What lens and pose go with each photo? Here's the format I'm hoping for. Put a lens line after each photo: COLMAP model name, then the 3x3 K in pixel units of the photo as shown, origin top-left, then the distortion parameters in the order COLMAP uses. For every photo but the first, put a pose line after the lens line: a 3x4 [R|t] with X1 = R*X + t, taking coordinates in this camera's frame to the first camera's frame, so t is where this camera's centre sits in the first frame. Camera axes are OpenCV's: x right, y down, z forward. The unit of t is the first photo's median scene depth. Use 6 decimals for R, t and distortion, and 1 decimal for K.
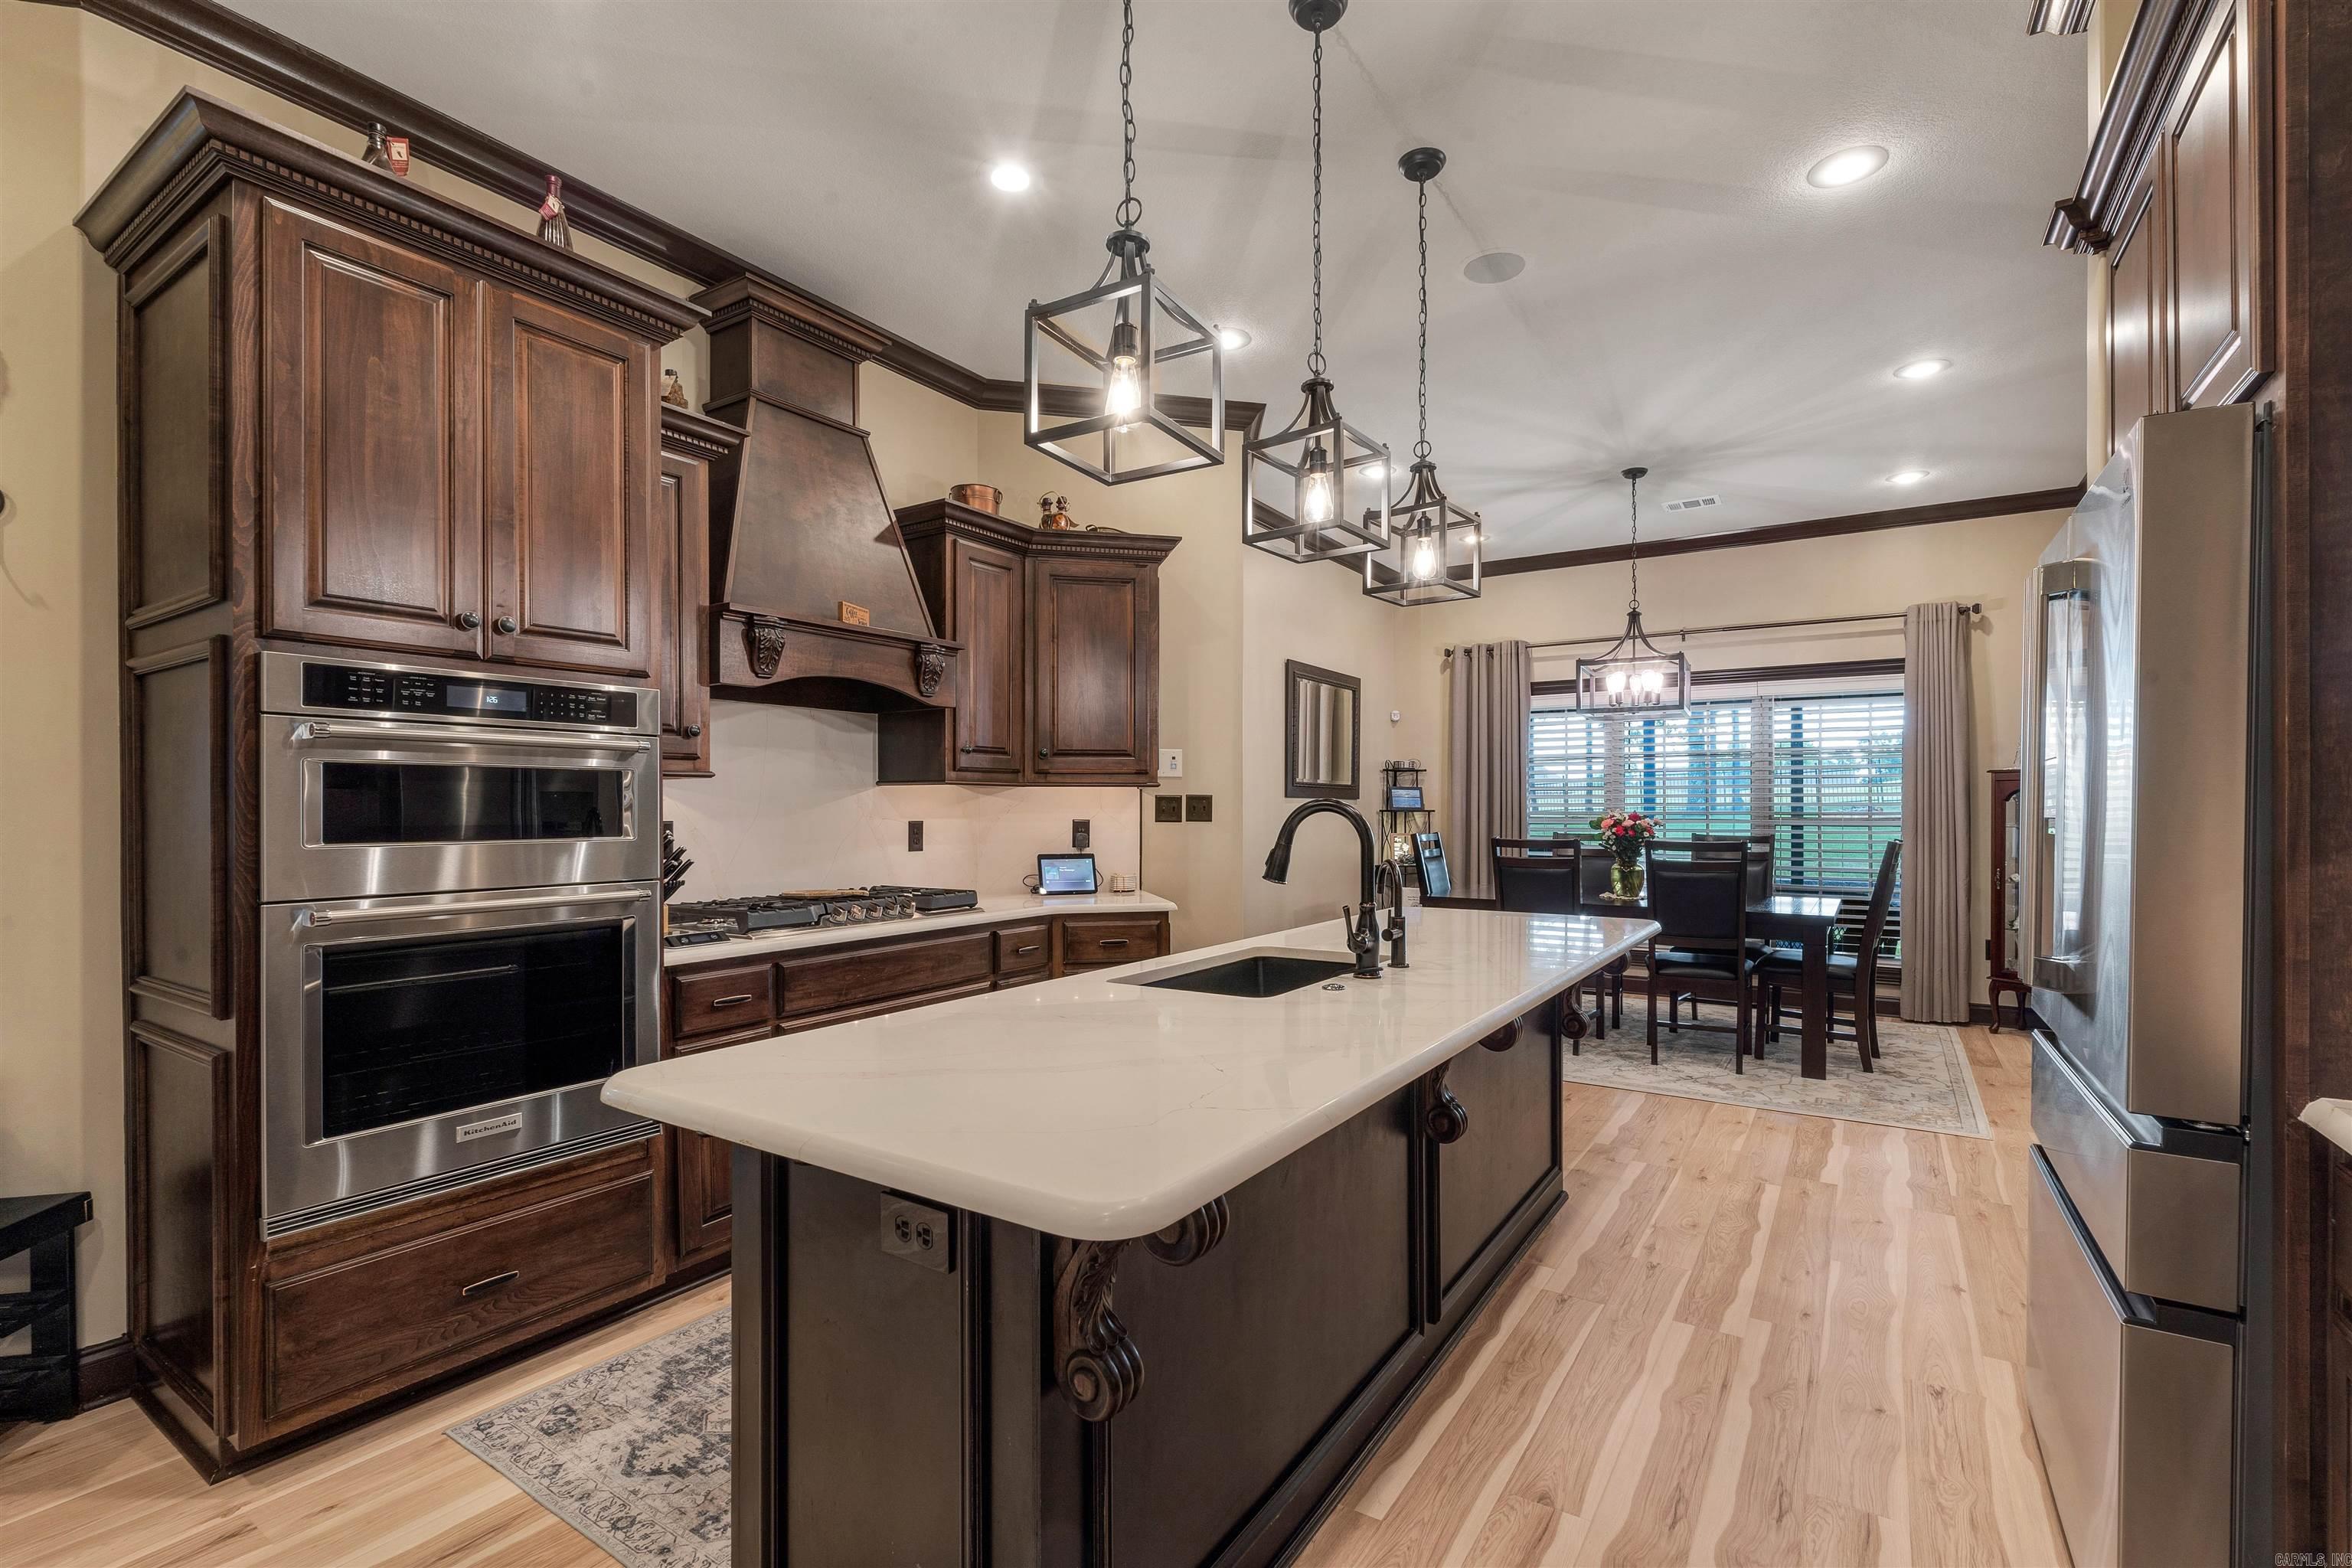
lens RADIAL K [[1043.0, 0, 1184.3], [0, 1043.0, 803.1], [0, 0, 1]] dist [-0.003170, -0.000250]
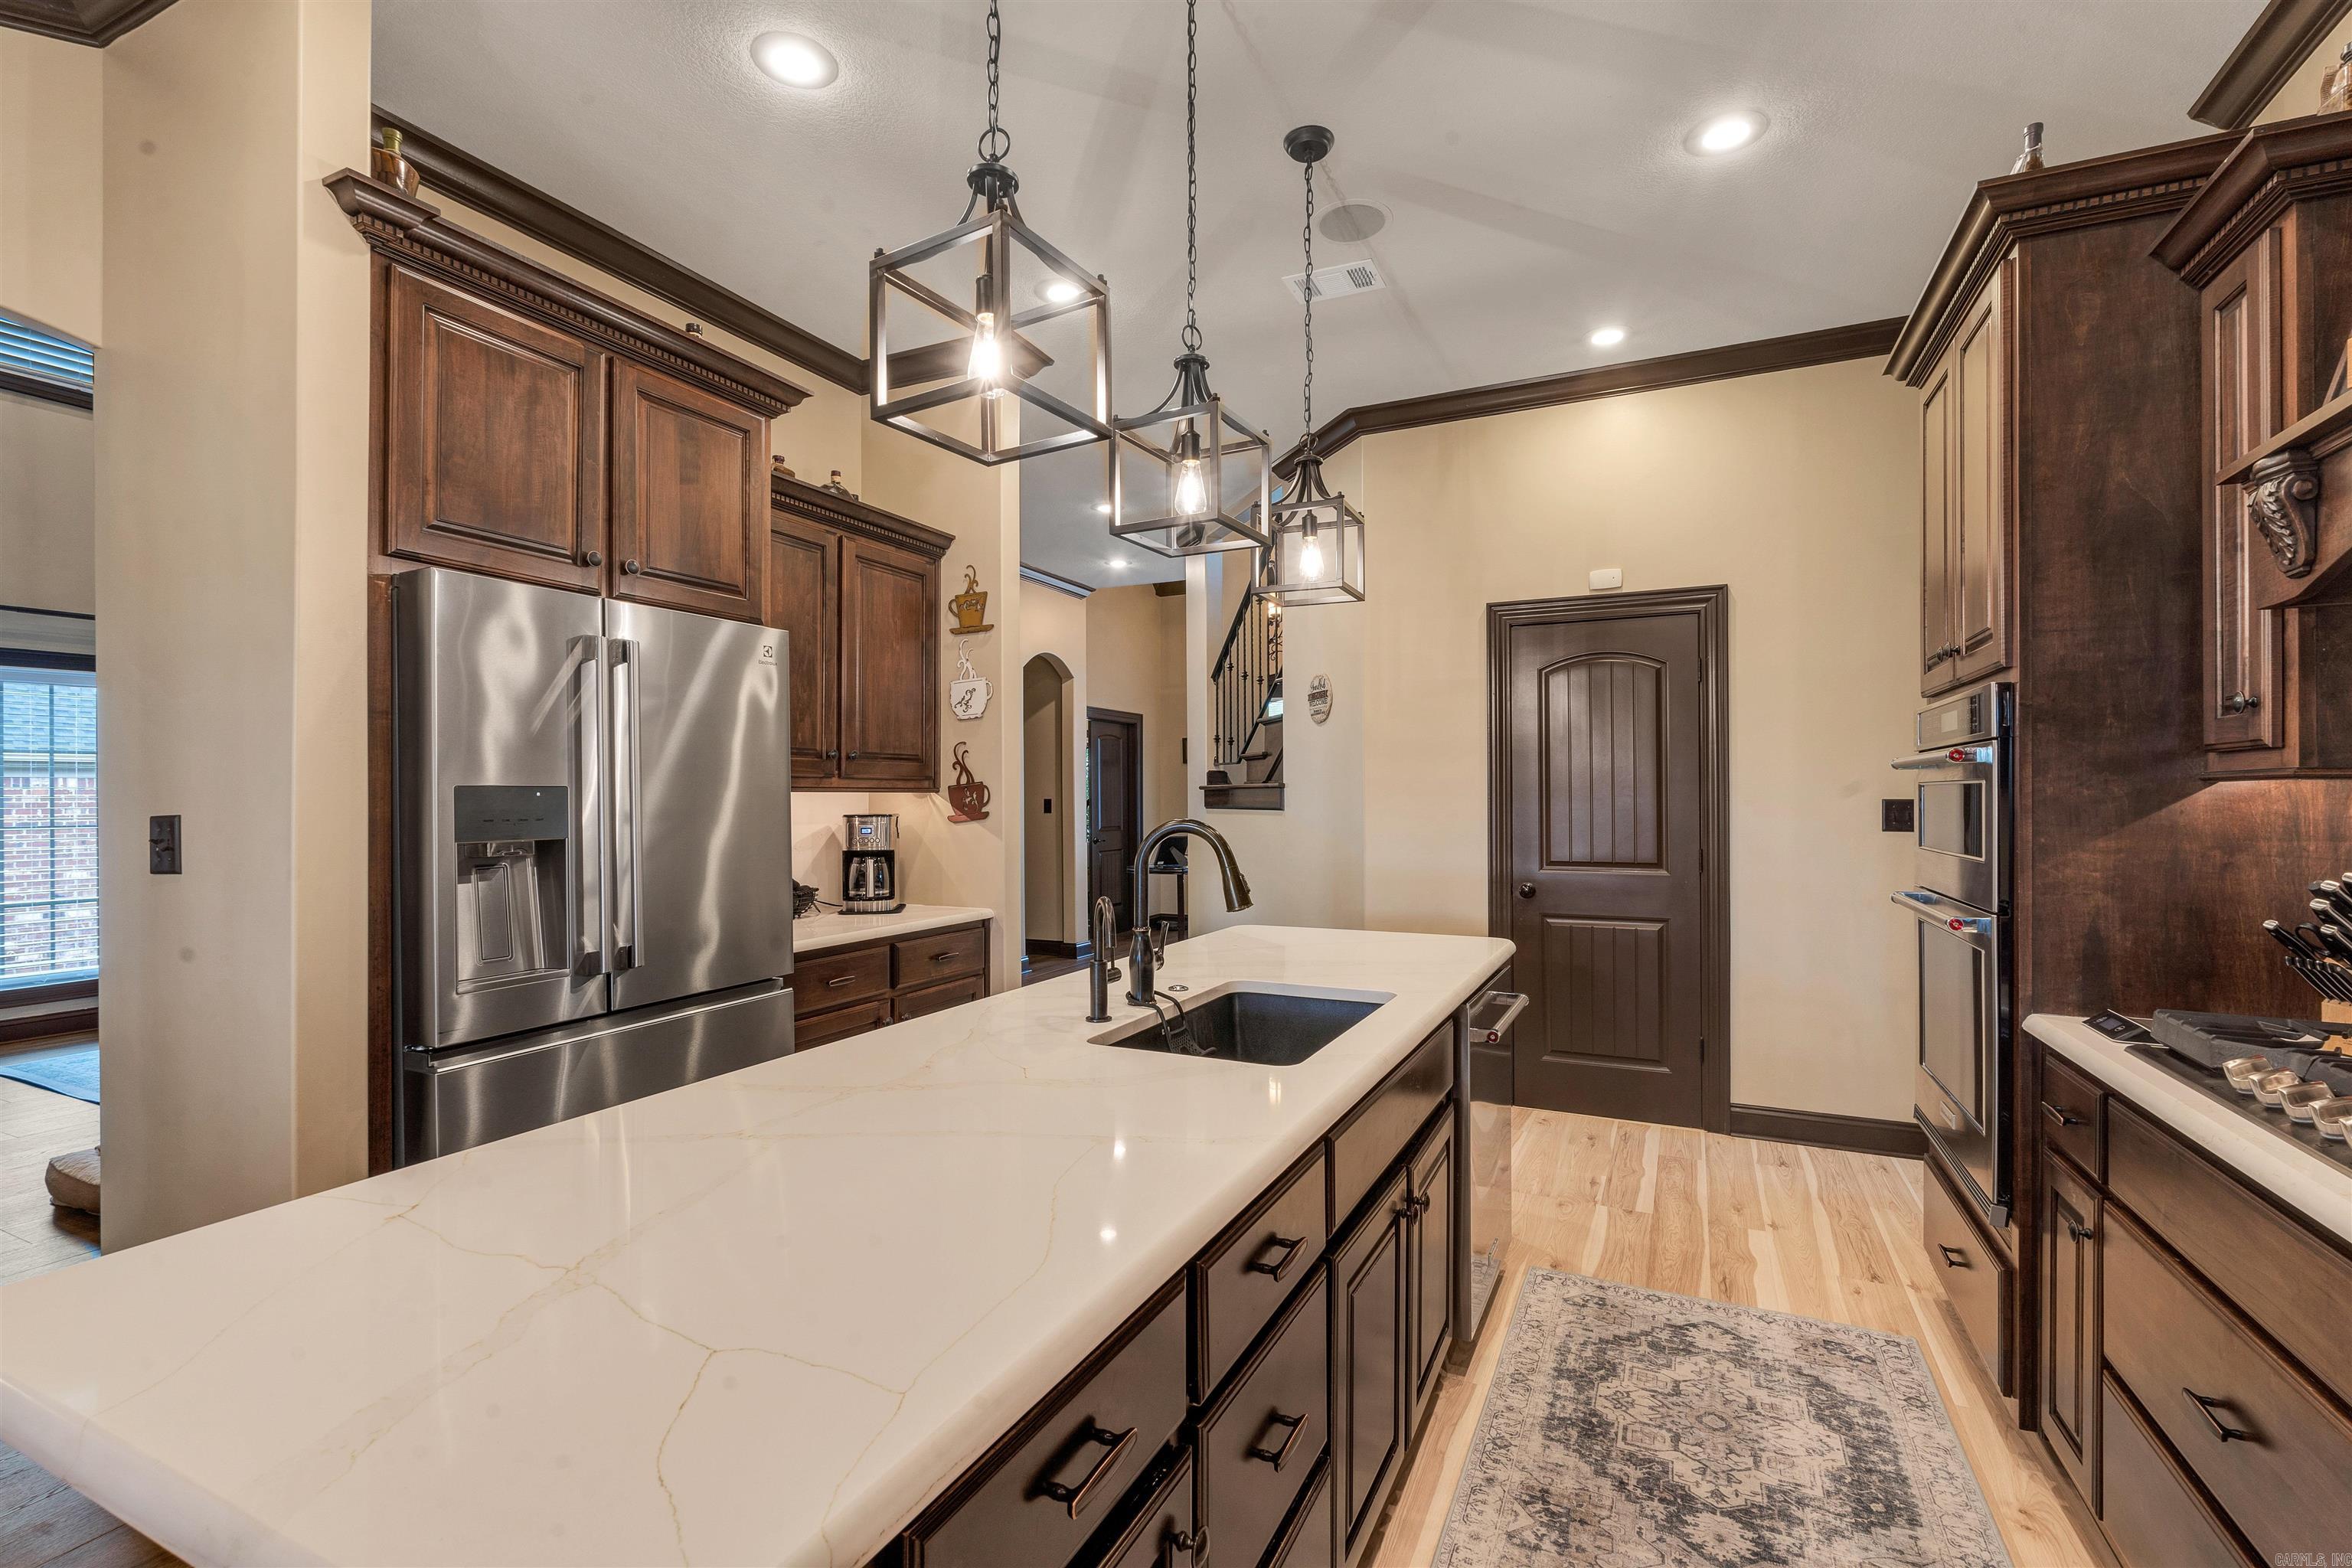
lens RADIAL K [[1042.1, 0, 1185.6], [0, 1042.1, 791.3], [0, 0, 1]] dist [0.012030, 0.000129]
pose [[-0.991455, 0.003086, -0.130413, 0.153549], [0.003994, 0.999970, -0.006701, -0.013404], [0.130388, -0.007165, -0.991437, 1.156404]]
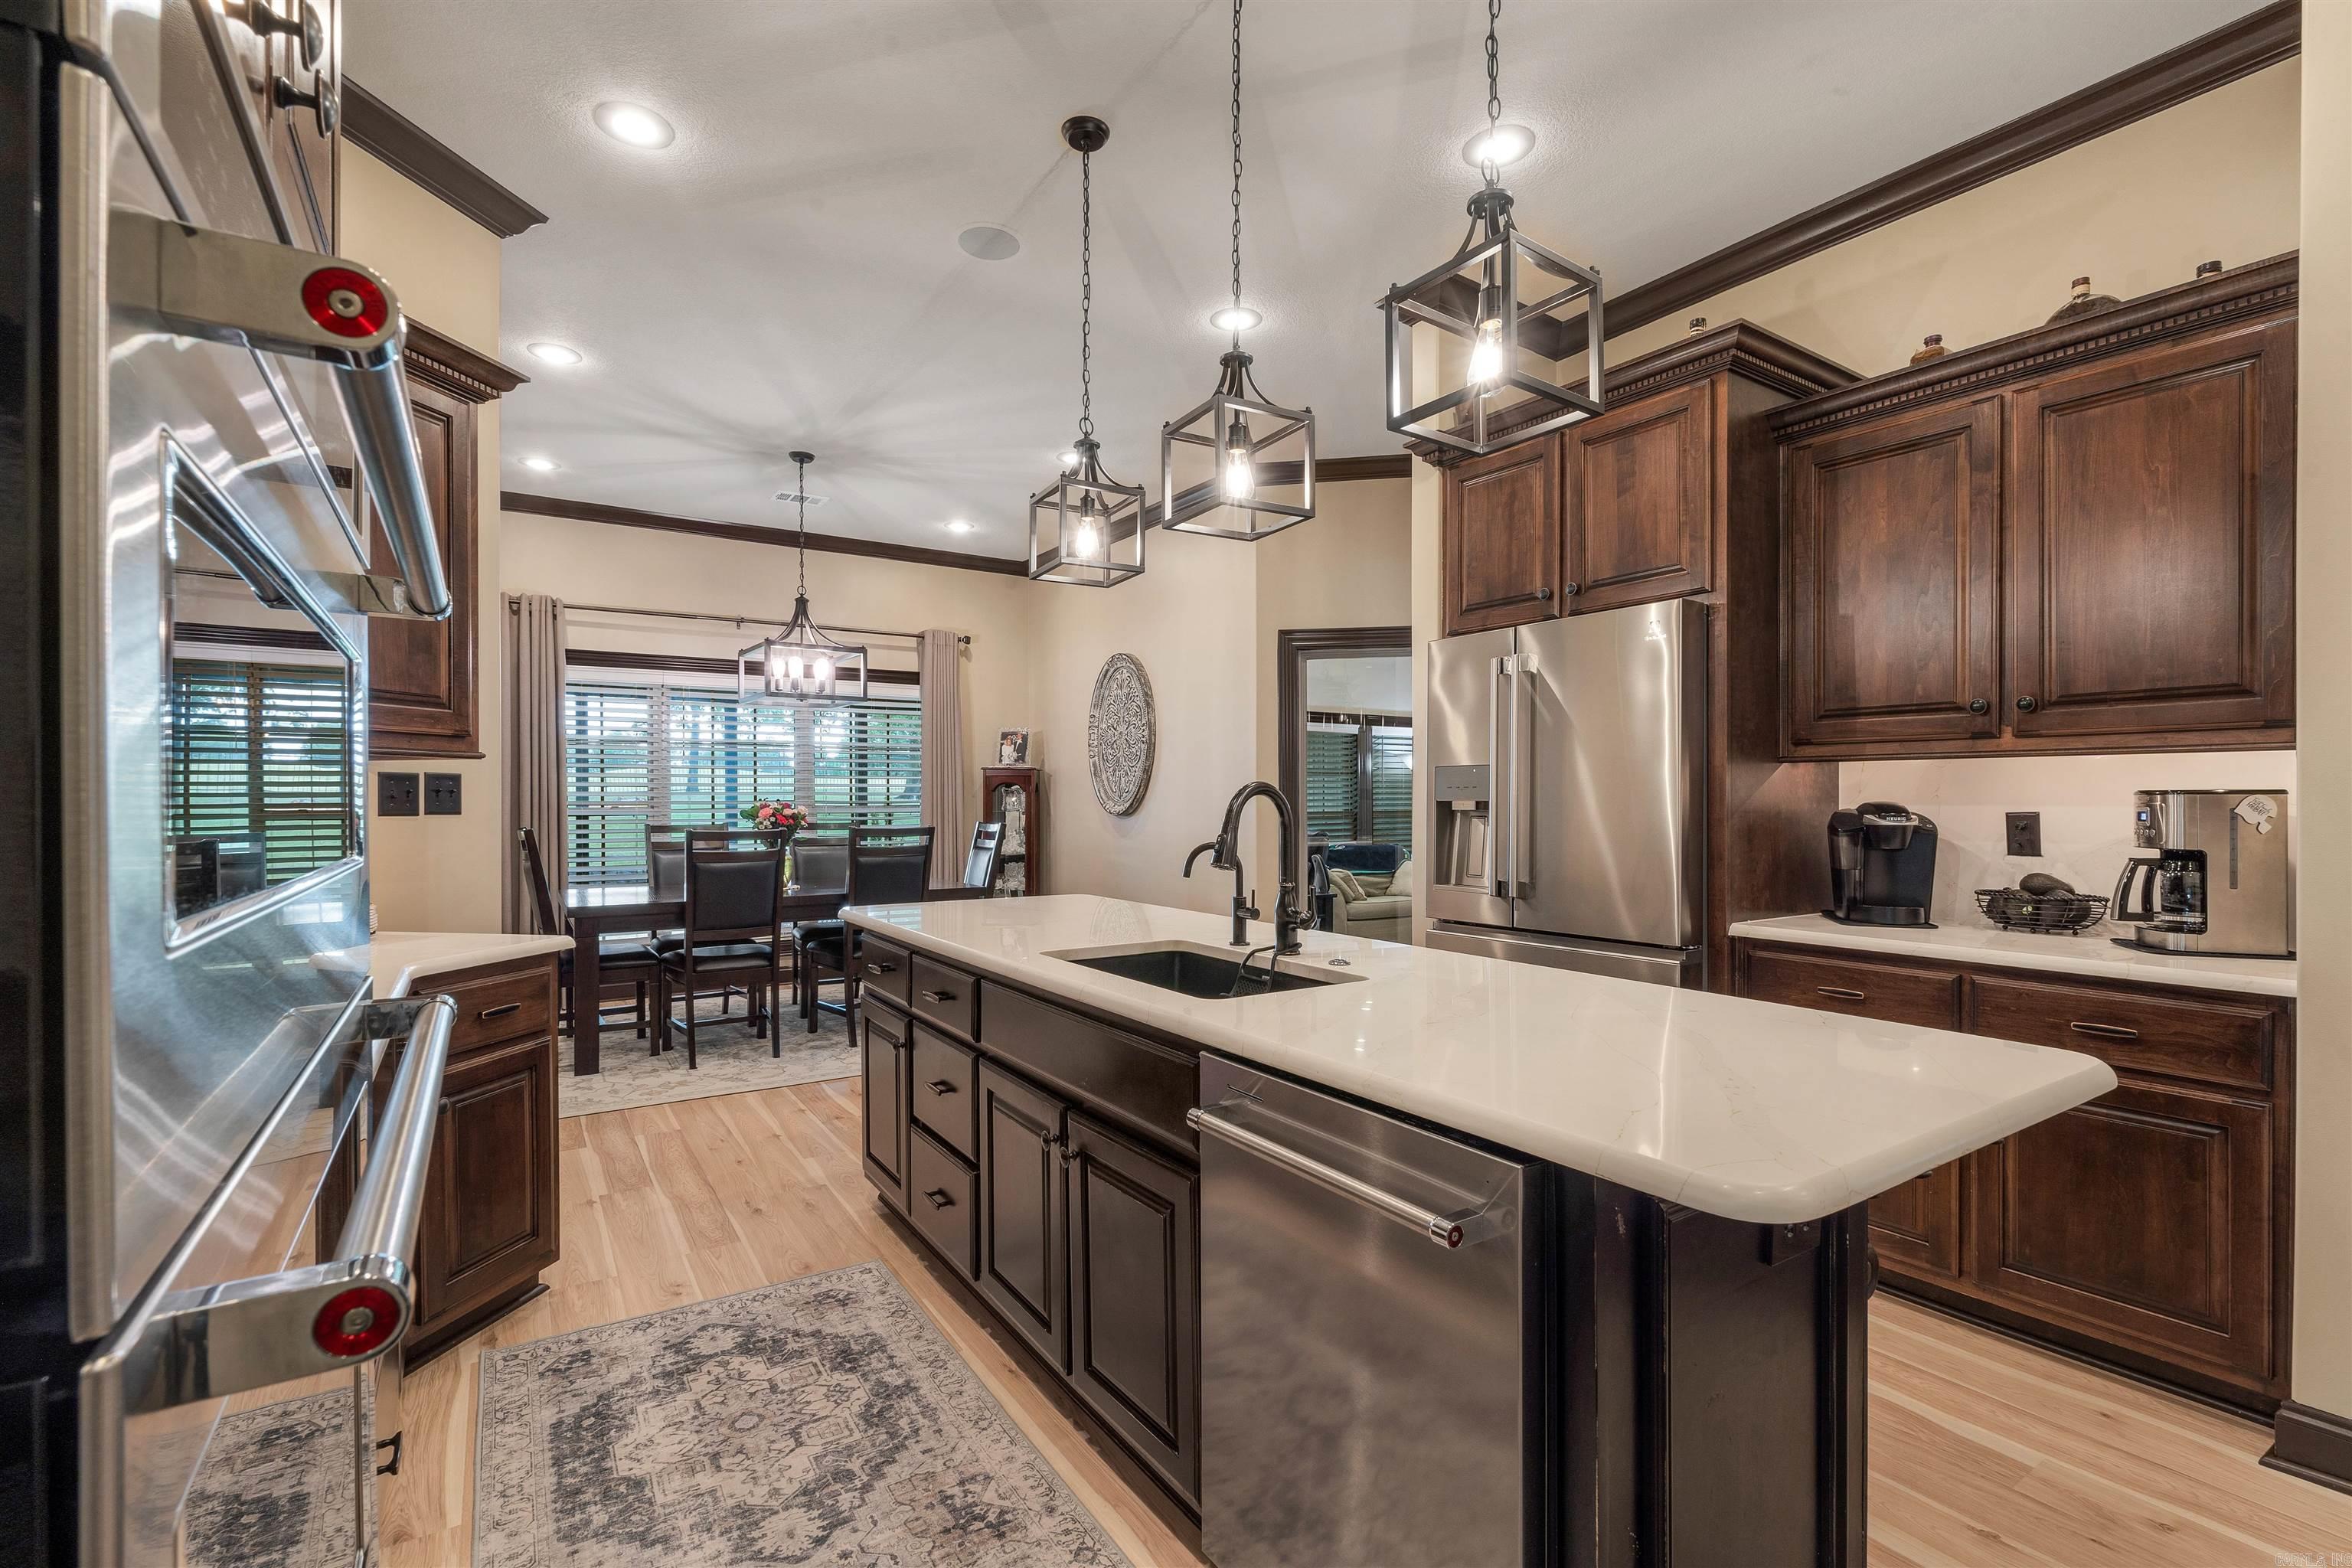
lens RADIAL K [[1045.1, 0, 1178.9], [0, 1045.1, 799.7], [0, 0, 1]] dist [-0.001285, -0.000557]
pose [[0.398262, -0.001195, 0.917271, -0.484302], [-0.002371, 0.999994, 0.002333, 0.006827], [-0.917269, -0.003104, 0.398257, 0.401491]]
